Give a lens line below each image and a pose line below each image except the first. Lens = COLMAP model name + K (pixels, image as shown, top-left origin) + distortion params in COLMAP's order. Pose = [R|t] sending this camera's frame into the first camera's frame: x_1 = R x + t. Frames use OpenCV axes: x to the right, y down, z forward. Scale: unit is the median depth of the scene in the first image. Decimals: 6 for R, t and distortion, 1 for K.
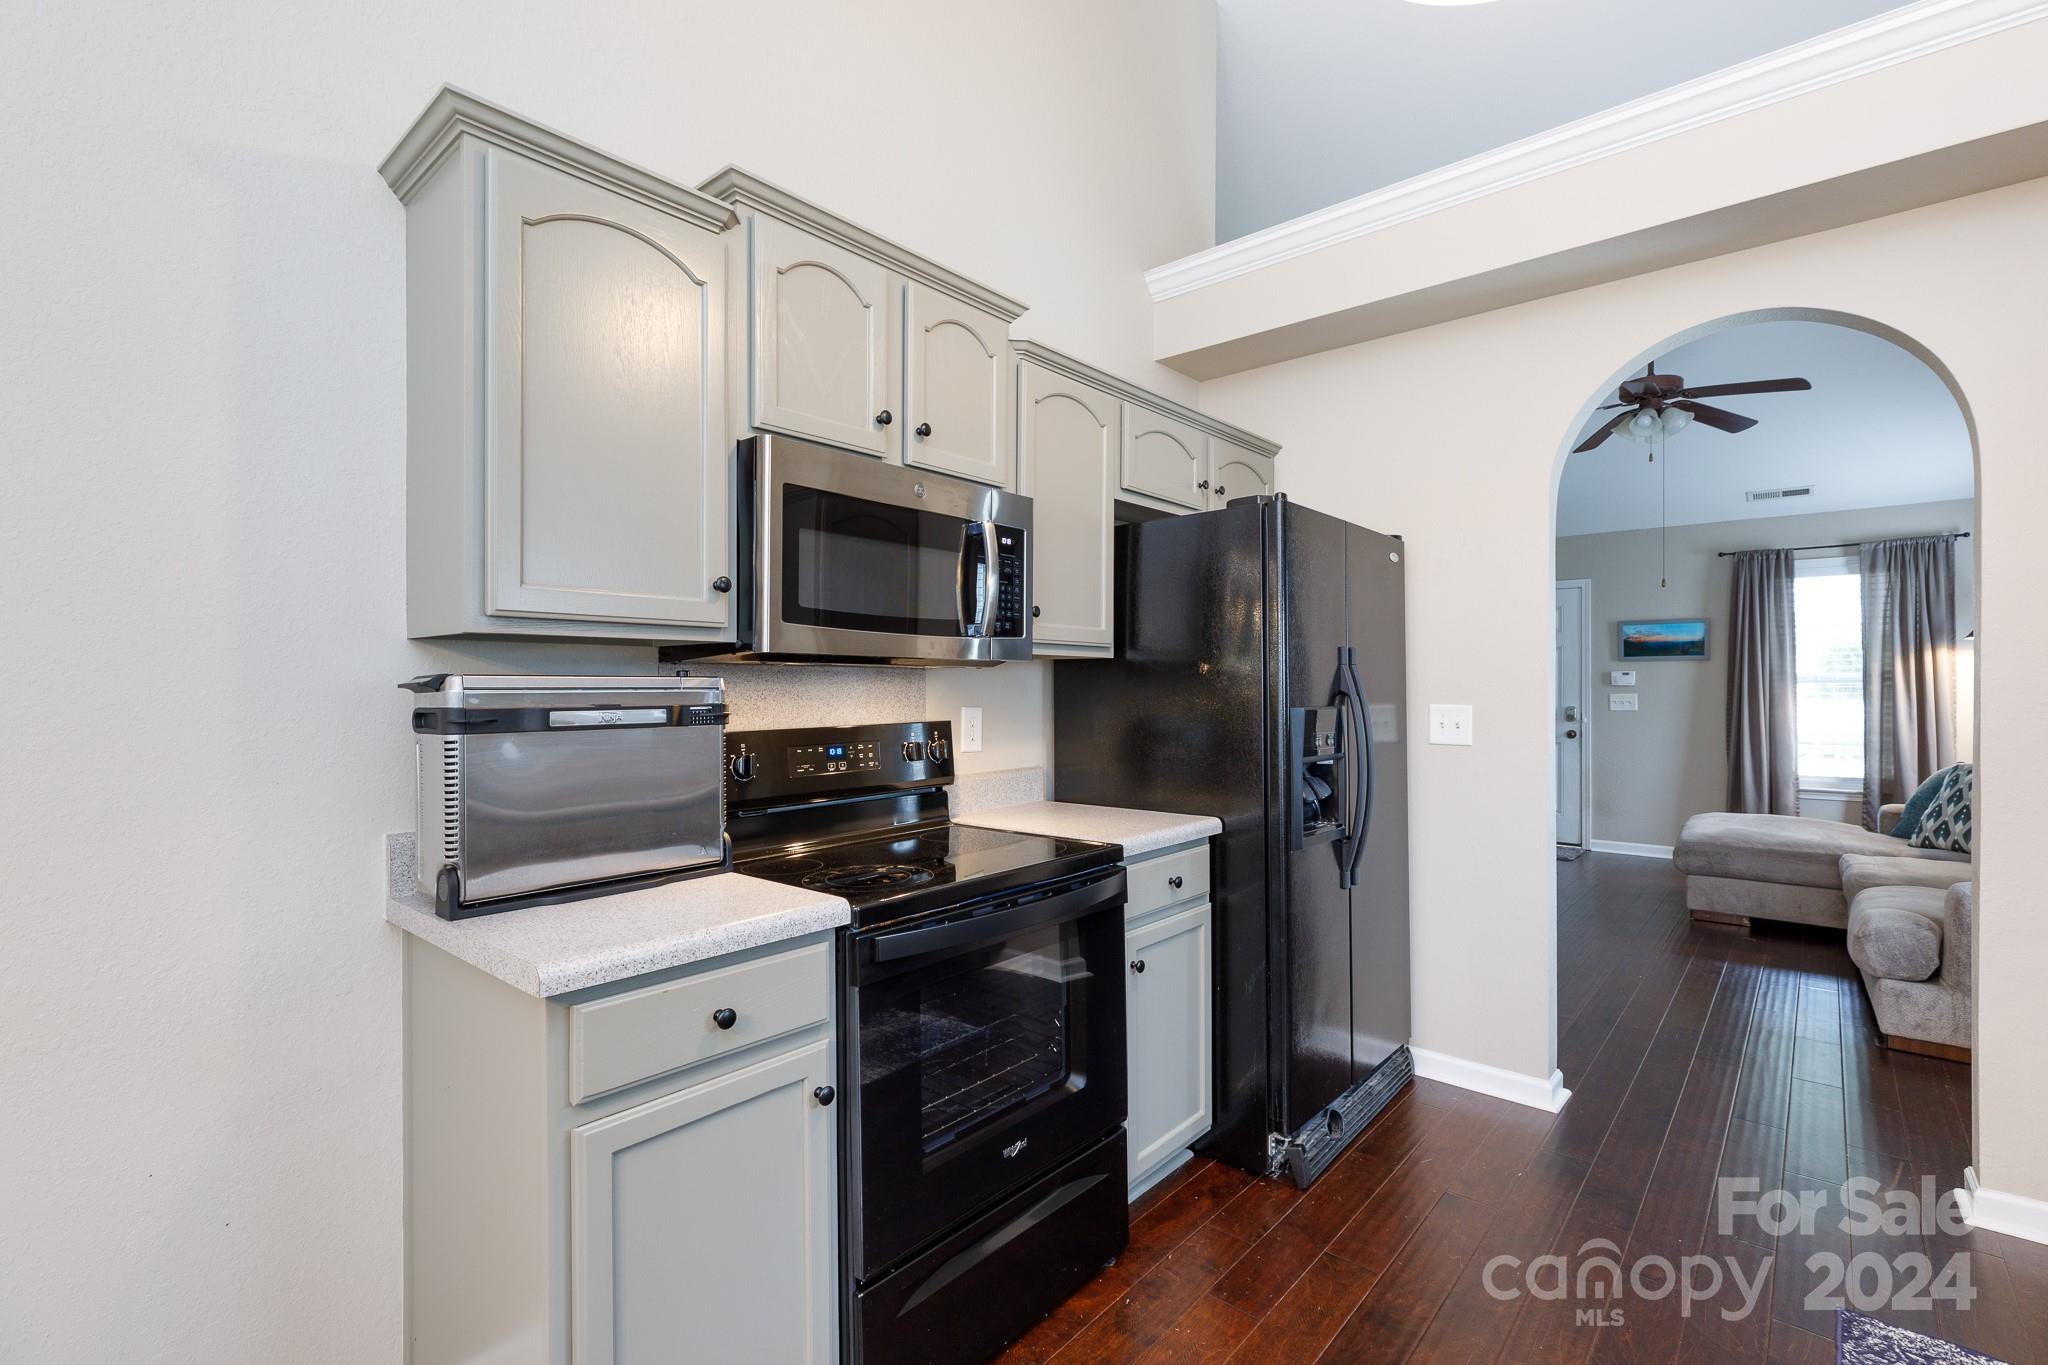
lens RADIAL K [[924.7, 0, 1012.9], [0, 924.7, 683.1], [0, 0, 1]] dist [0.004728, 0.000062]
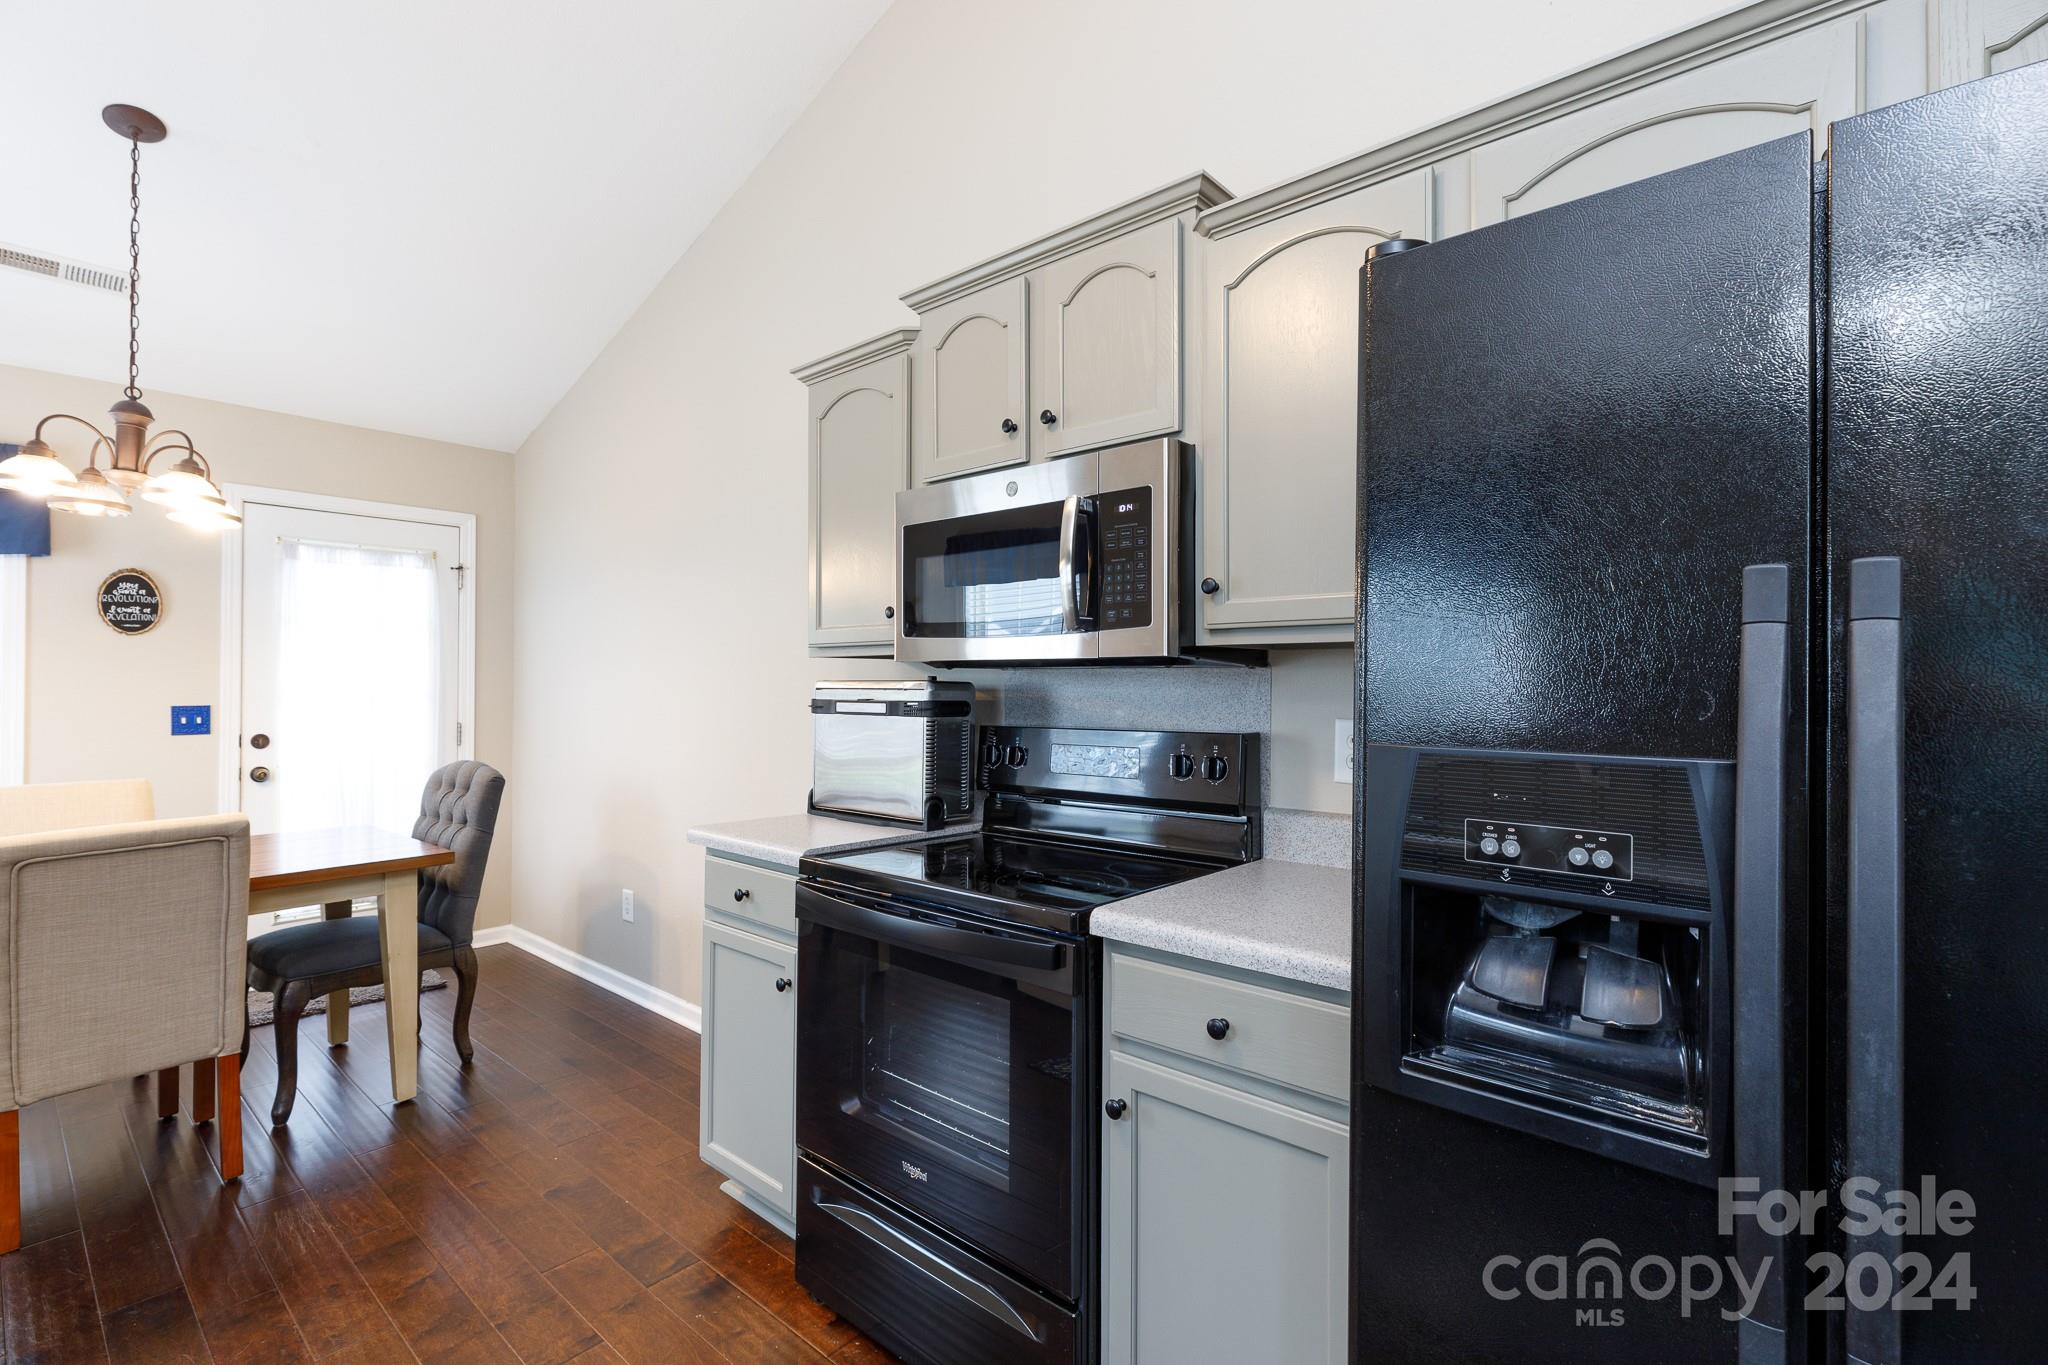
lens RADIAL K [[924.7, 0, 1011.4], [0, 924.7, 678.6], [0, 0, 1]] dist [0.004728, 0.000062]
pose [[-0.008635, -0.008279, -0.999928, 0.958572], [-0.001849, 0.999964, -0.008264, 0.000622], [0.999961, 0.001778, -0.008650, 1.102732]]
